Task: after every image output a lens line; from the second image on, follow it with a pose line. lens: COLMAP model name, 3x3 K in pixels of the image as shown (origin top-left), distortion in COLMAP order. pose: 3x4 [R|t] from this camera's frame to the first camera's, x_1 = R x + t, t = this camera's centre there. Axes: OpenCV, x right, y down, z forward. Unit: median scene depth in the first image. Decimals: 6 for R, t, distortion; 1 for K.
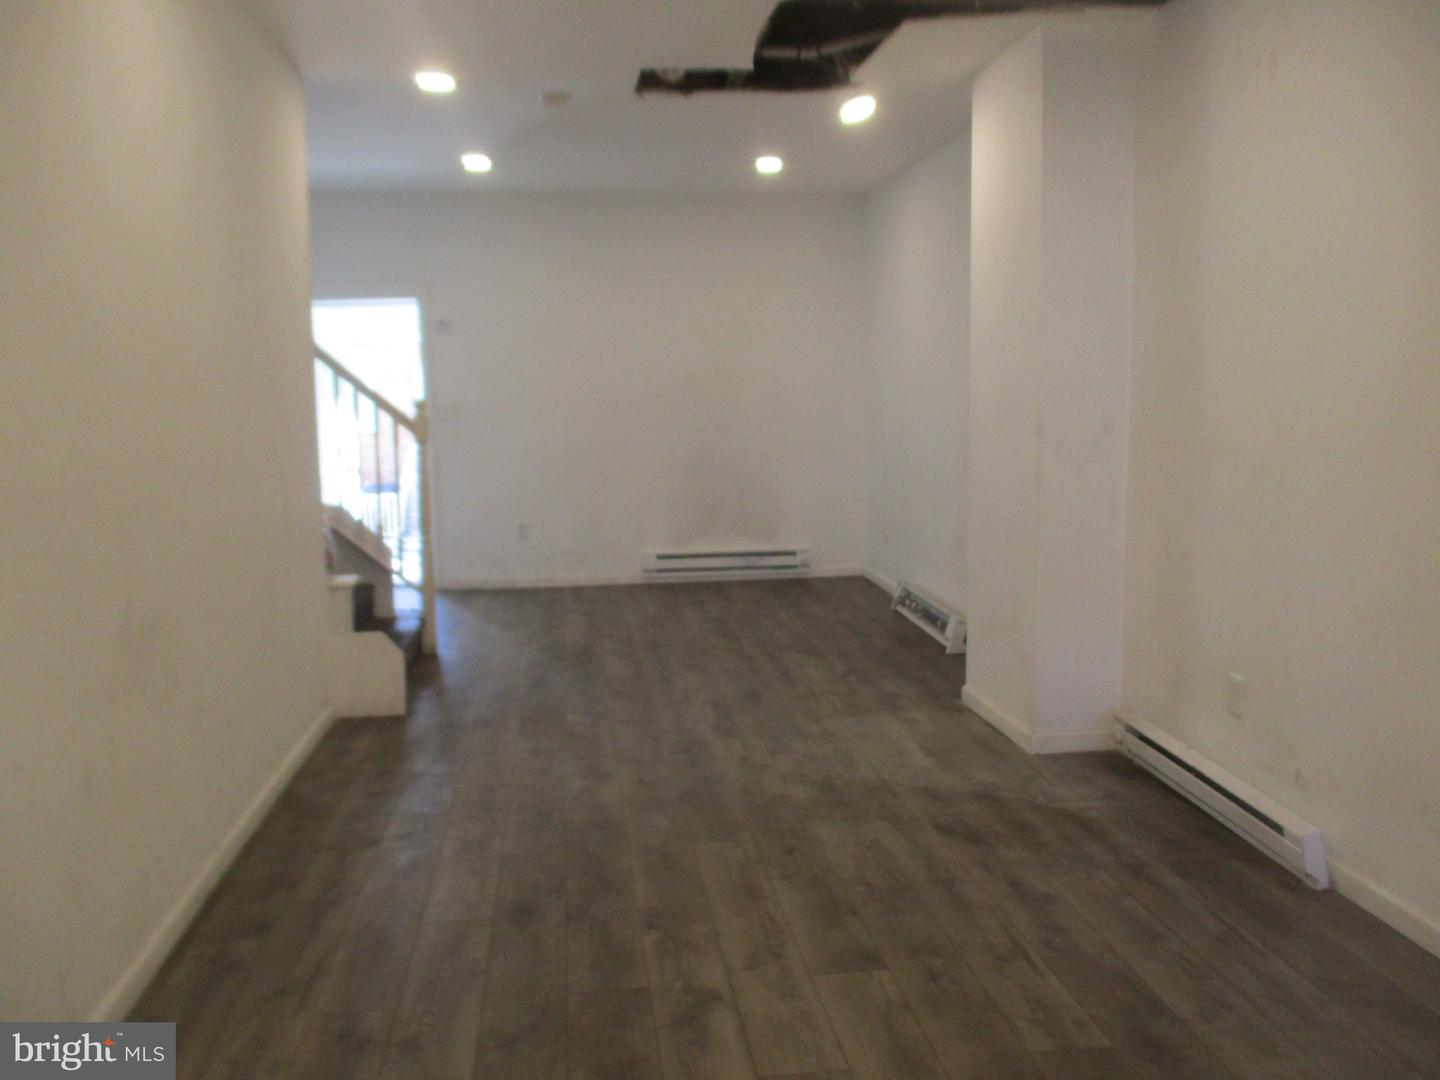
lens RADIAL K [[1195.7, 0, 720.3], [0, 1195.7, 536.0], [0, 0, 1]] dist [-0.100444, 0.139979]
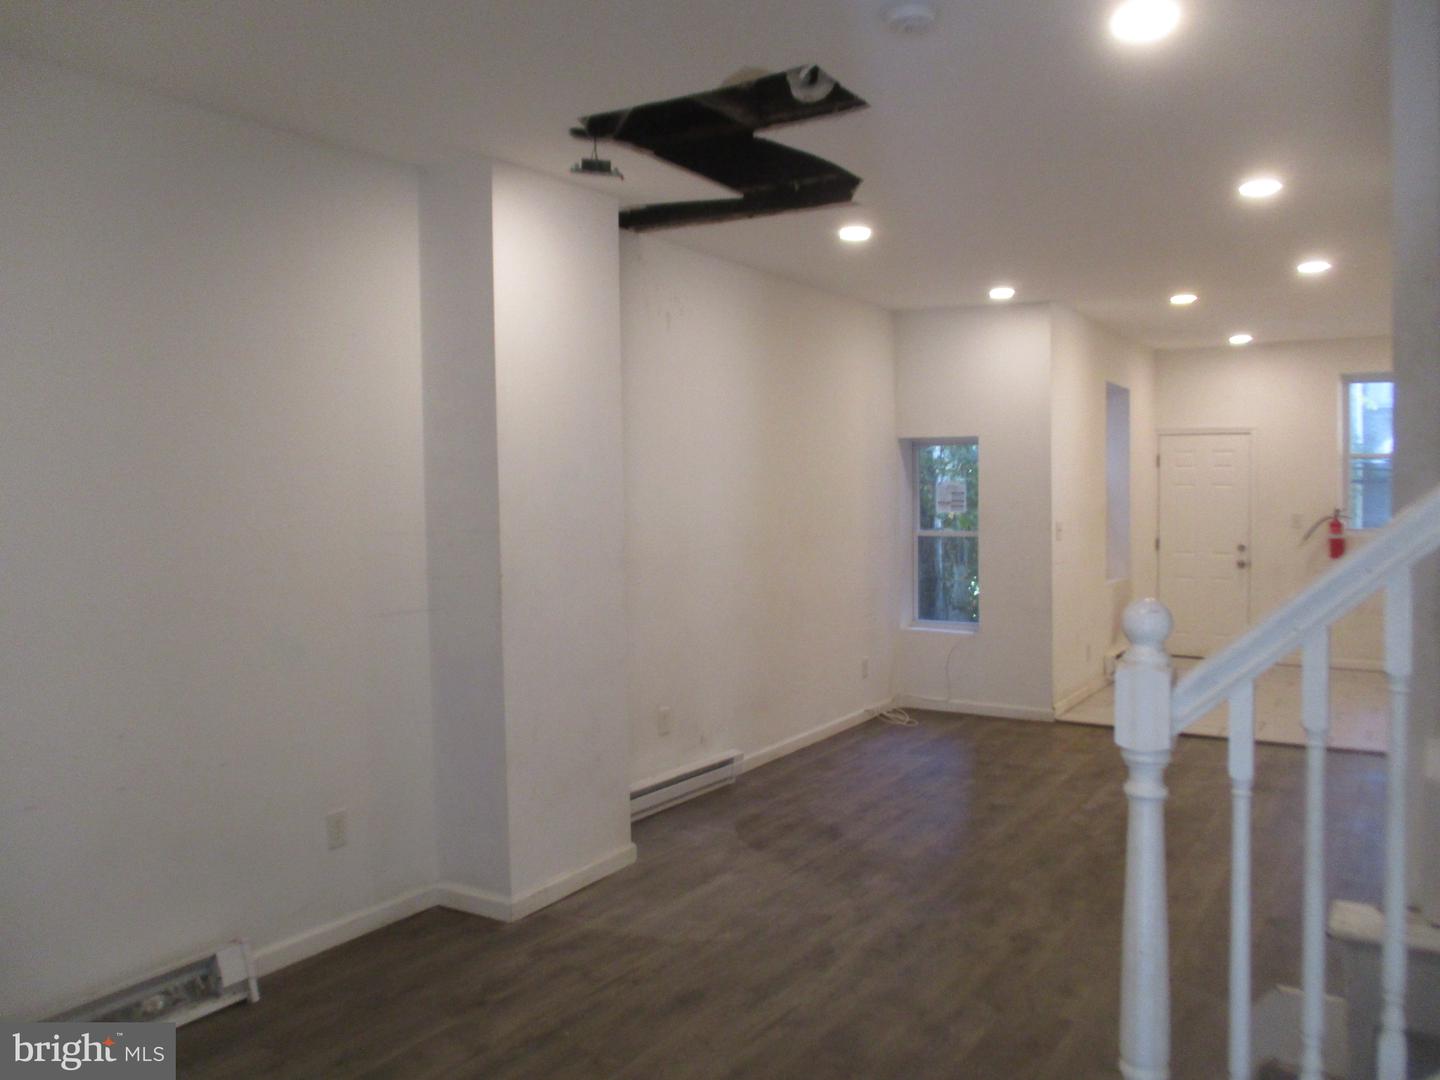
lens RADIAL K [[1195.7, 0, 720.3], [0, 1195.7, 536.0], [0, 0, 1]] dist [-0.100444, 0.139979]
pose [[-0.777441, -0.011165, 0.628857, -0.515333], [0.099215, 0.985147, 0.140148, -0.273772], [-0.621081, 0.171349, -0.764786, 1.875020]]
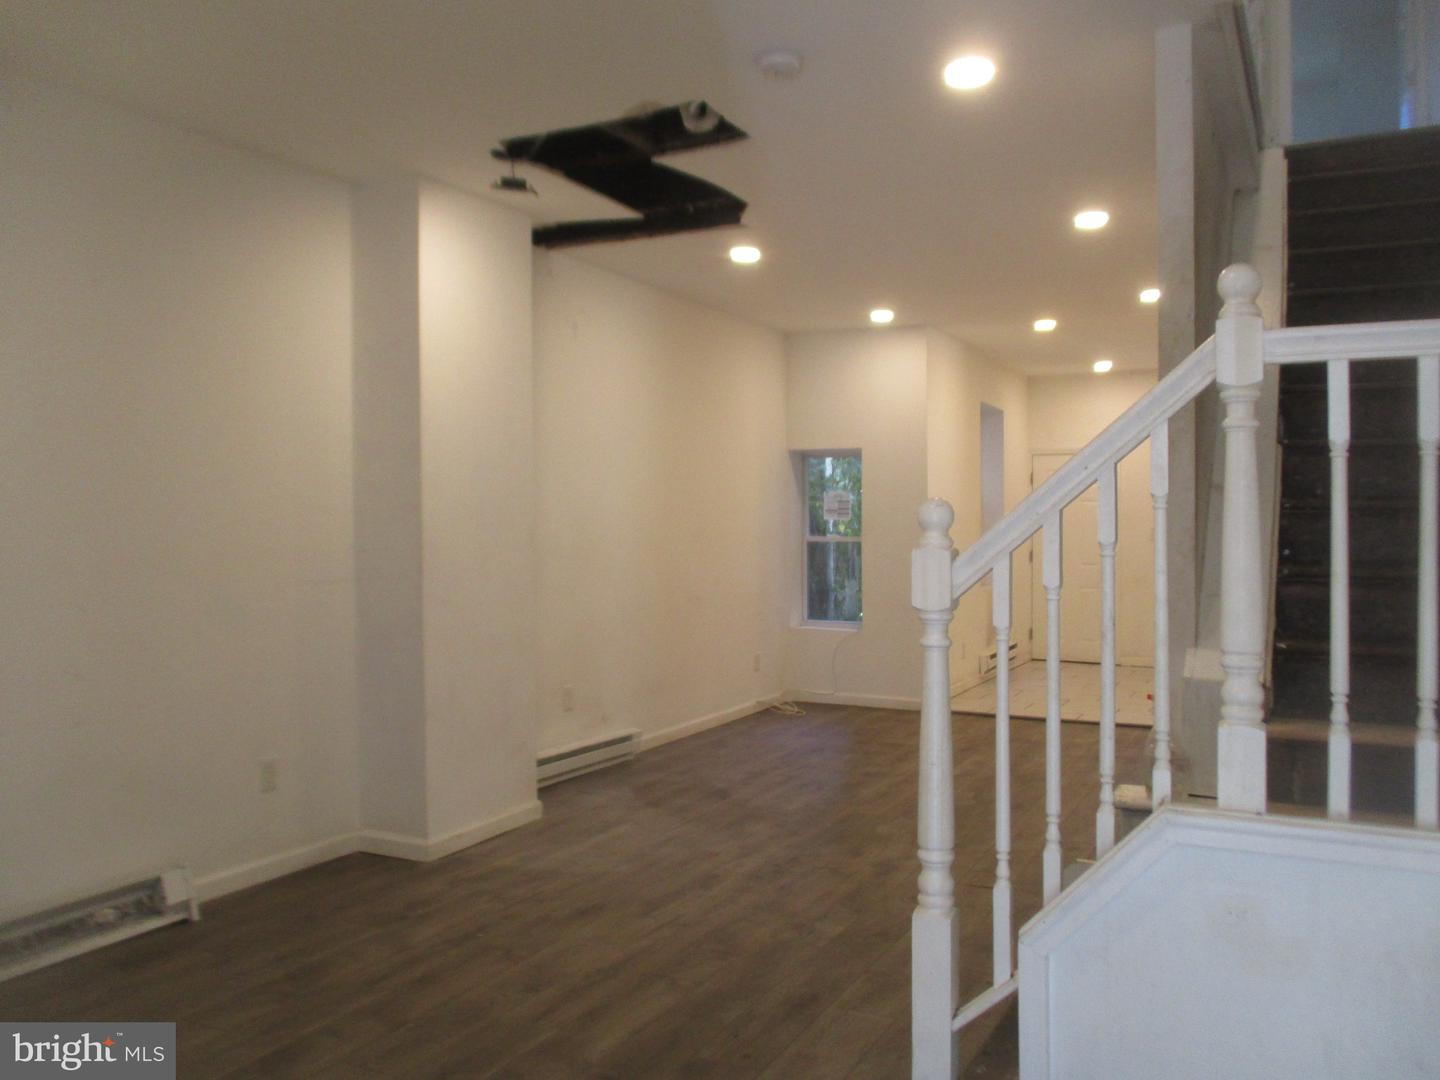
lens RADIAL K [[1195.7, 0, 720.3], [0, 1195.7, 536.0], [0, 0, 1]] dist [-0.100444, 0.139979]
pose [[-0.824442, 0.003412, 0.565937, -0.604137], [0.083418, 0.989792, 0.115554, -0.233547], [-0.559766, 0.142477, -0.816310, 1.982601]]
